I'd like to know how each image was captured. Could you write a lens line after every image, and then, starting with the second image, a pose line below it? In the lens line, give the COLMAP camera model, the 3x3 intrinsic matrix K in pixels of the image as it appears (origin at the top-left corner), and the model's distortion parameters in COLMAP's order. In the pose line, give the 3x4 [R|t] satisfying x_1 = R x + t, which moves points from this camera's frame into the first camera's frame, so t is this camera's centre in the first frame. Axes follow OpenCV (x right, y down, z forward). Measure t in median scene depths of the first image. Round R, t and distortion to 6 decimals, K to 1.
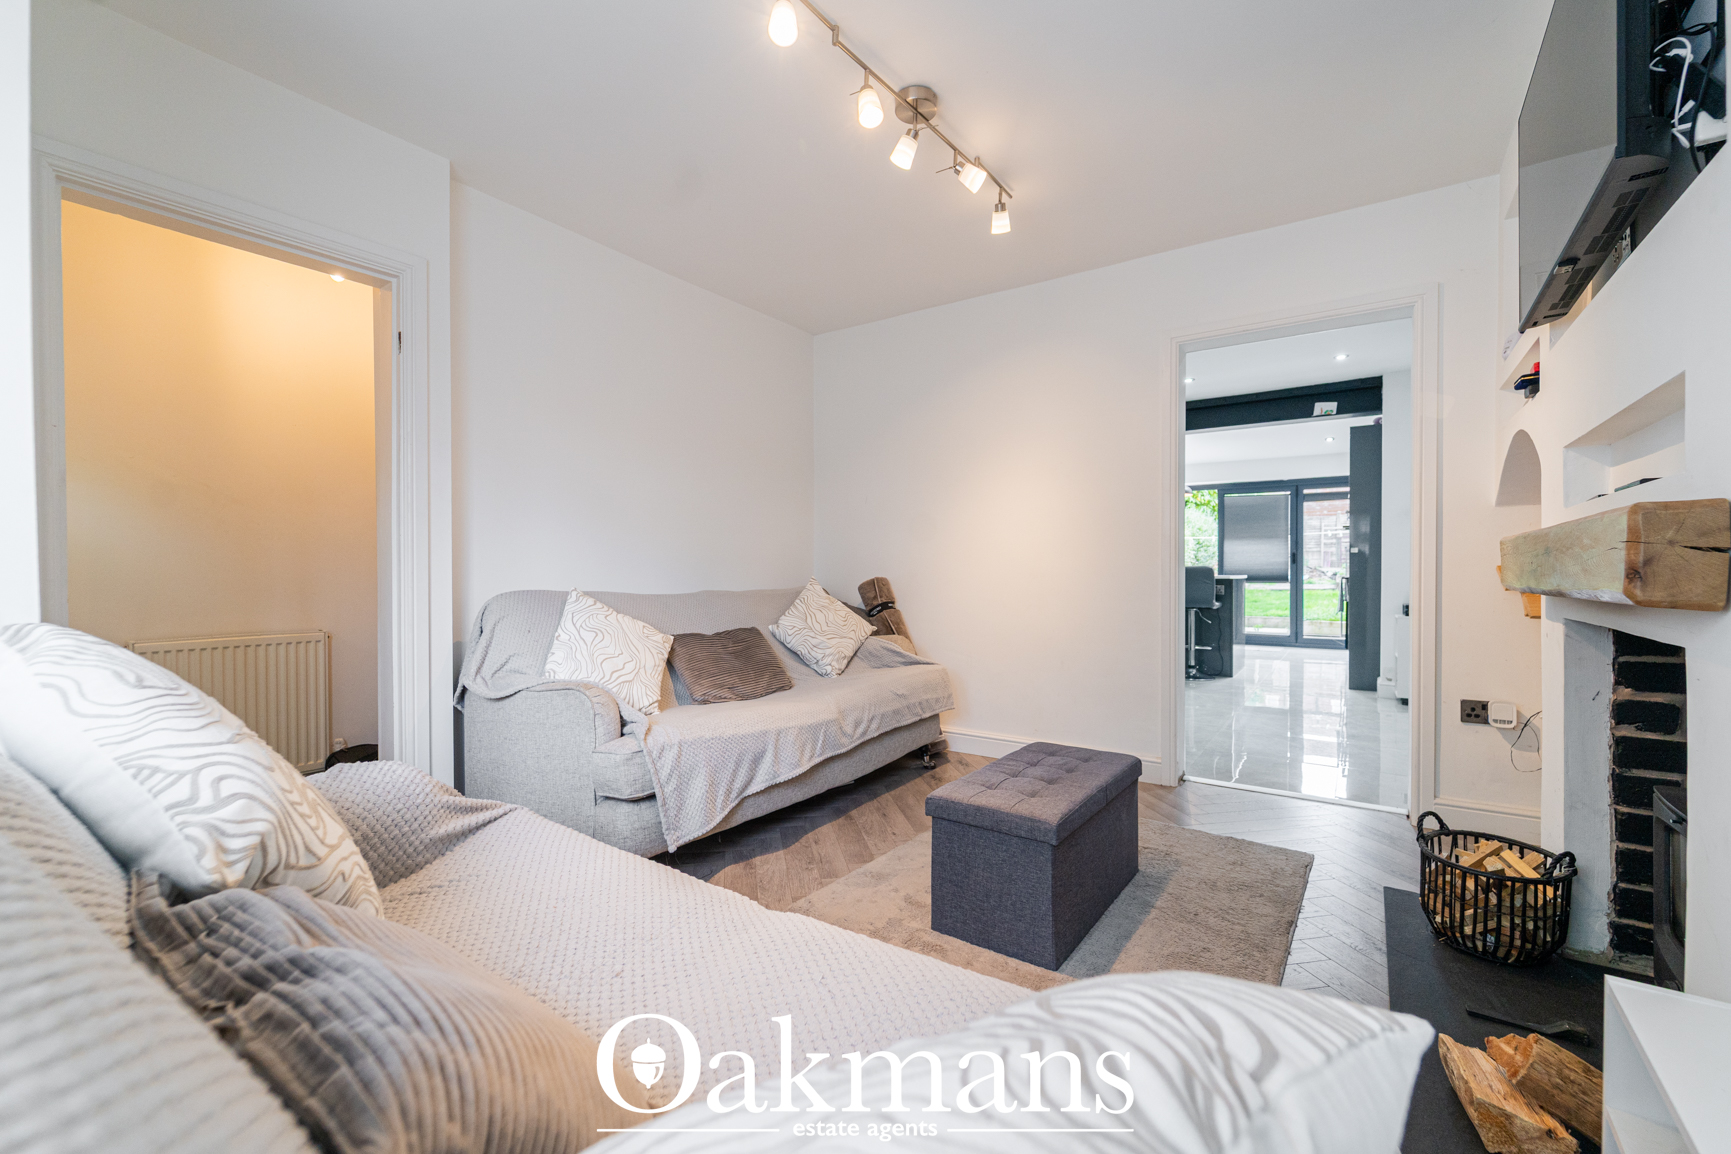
lens RADIAL K [[706.4, 0, 869.0], [0, 706.4, 564.9], [0, 0, 1]] dist [0.001001, -0.001598]
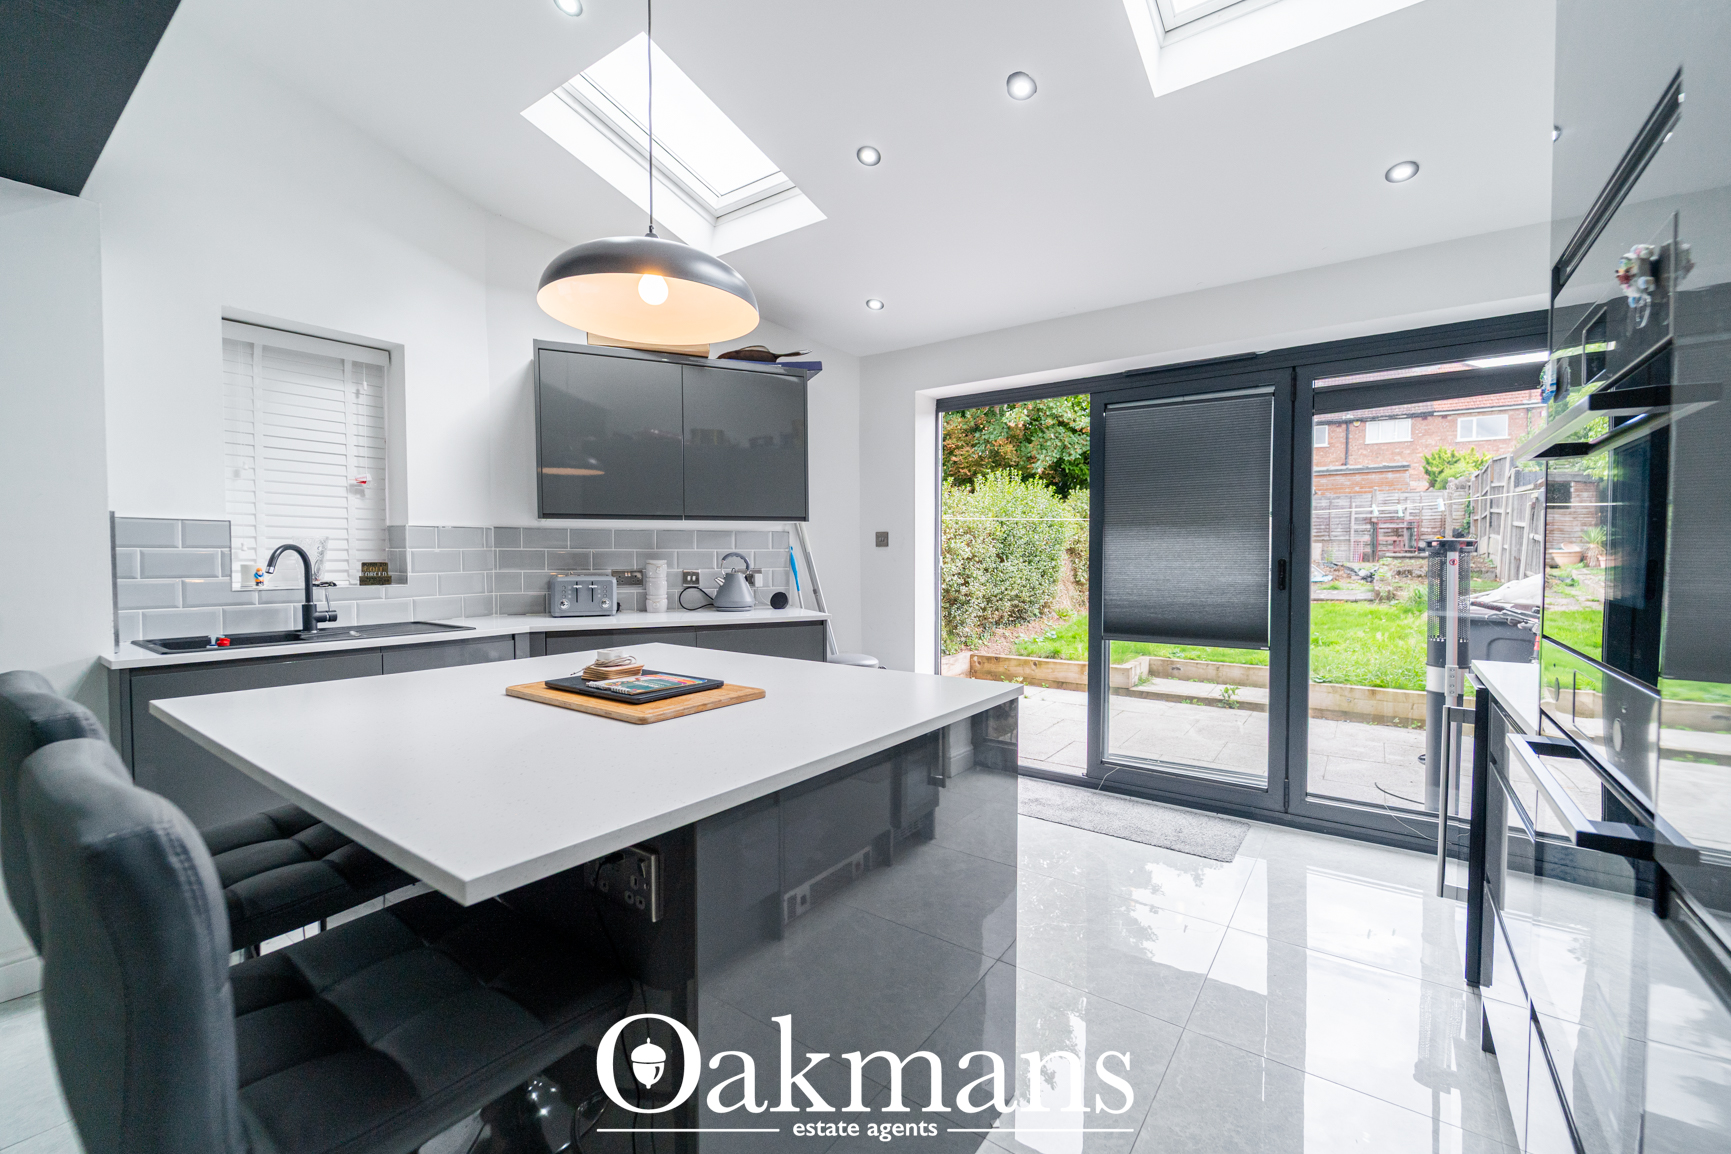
lens RADIAL K [[706.4, 0, 875.6], [0, 706.4, 578.1], [0, 0, 1]] dist [0.001001, -0.001598]
pose [[0.999775, -0.006115, -0.020289, 0.615831], [0.006794, 0.999413, 0.033573, -0.032664], [0.020072, -0.033703, 0.999230, 0.977562]]
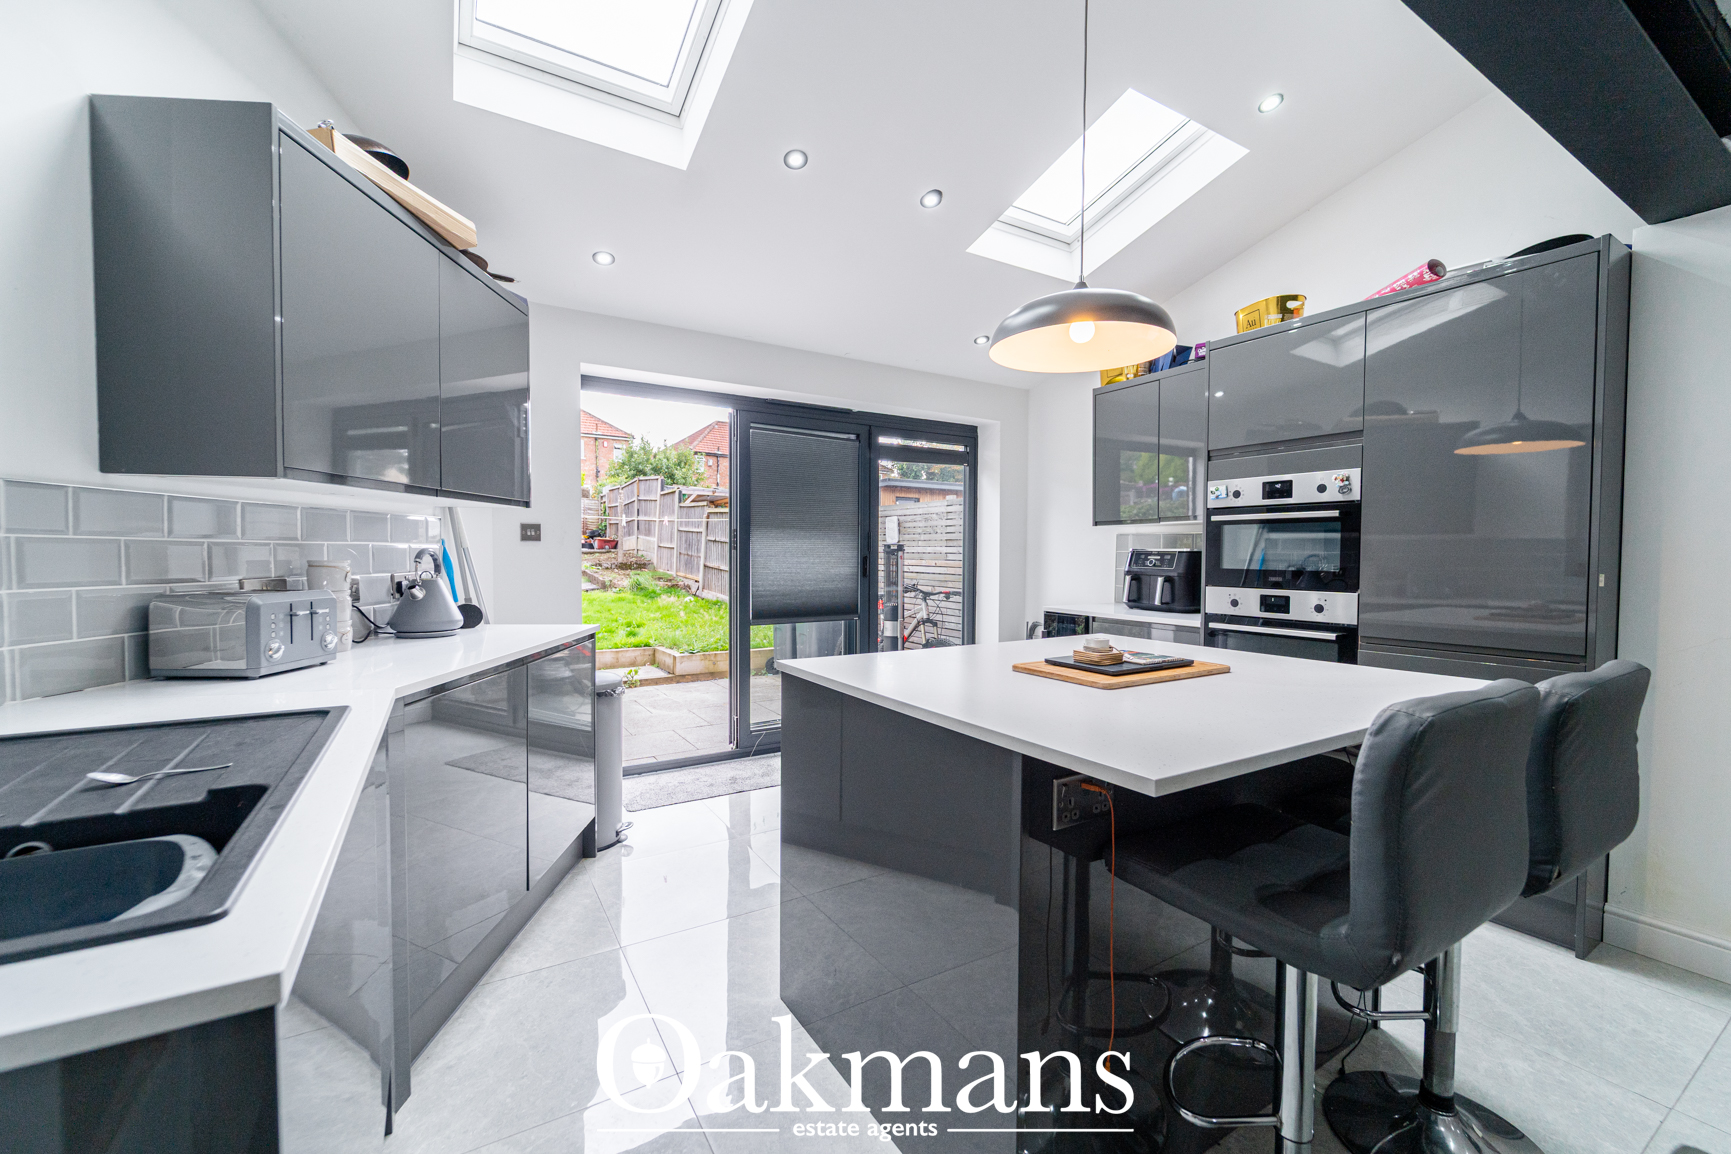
lens RADIAL K [[706.4, 0, 876.8], [0, 706.4, 575.5], [0, 0, 1]] dist [0.001001, -0.001598]
pose [[0.406967, -0.035441, 0.912755, 0.199229], [-0.002334, 0.999203, 0.039839, -0.036478], [-0.913440, -0.018343, 0.406560, 1.195538]]
